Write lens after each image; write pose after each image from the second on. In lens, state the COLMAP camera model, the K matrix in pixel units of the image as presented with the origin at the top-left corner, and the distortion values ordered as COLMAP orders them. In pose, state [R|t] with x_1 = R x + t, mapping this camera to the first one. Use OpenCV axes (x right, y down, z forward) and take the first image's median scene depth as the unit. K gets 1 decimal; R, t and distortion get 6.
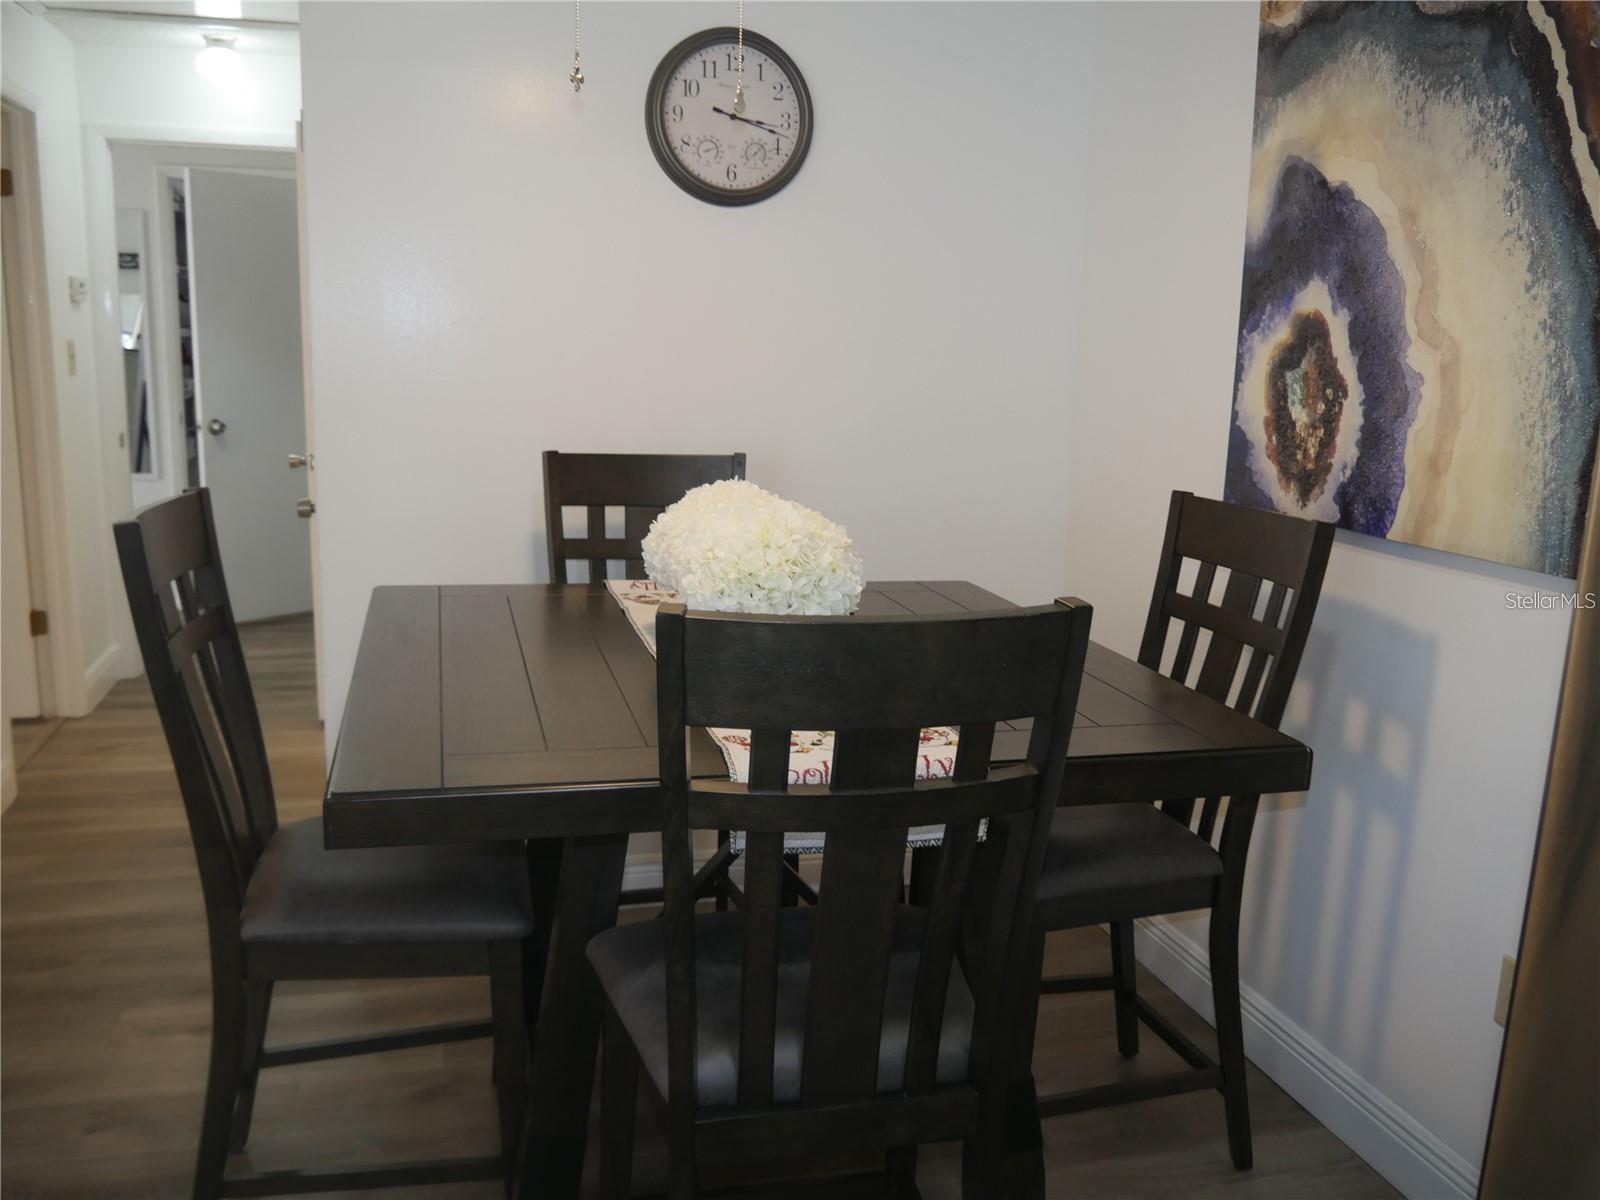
lens RADIAL K [[1372.3, 0, 798.5], [0, 1372.3, 598.1], [0, 0, 1]] dist [-0.048014, 0.016576]
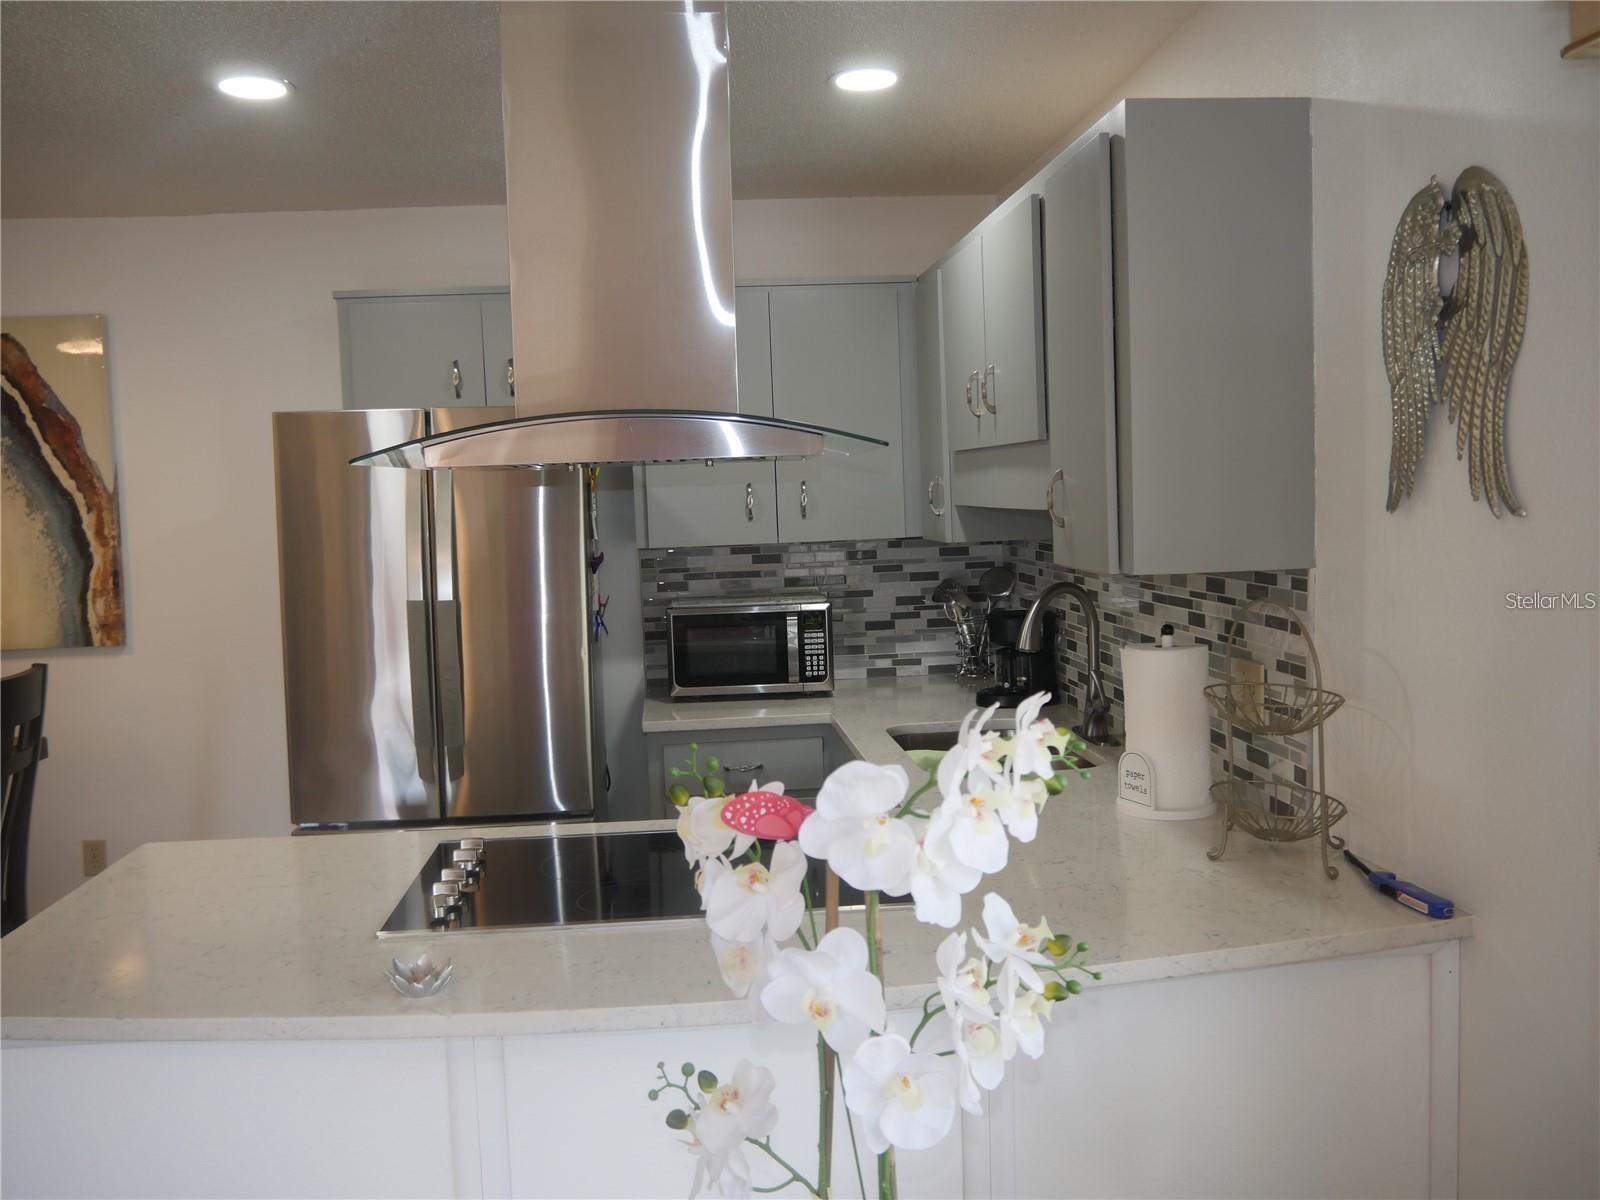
lens RADIAL K [[1375.5, 0, 795.7], [0, 1375.5, 605.4], [0, 0, 1]] dist [-0.048309, 0.029411]
pose [[0.176659, -0.107487, 0.978386, -1.028523], [0.218658, 0.973467, 0.067465, 0.017692], [-0.959677, 0.202014, 0.195474, -0.400013]]
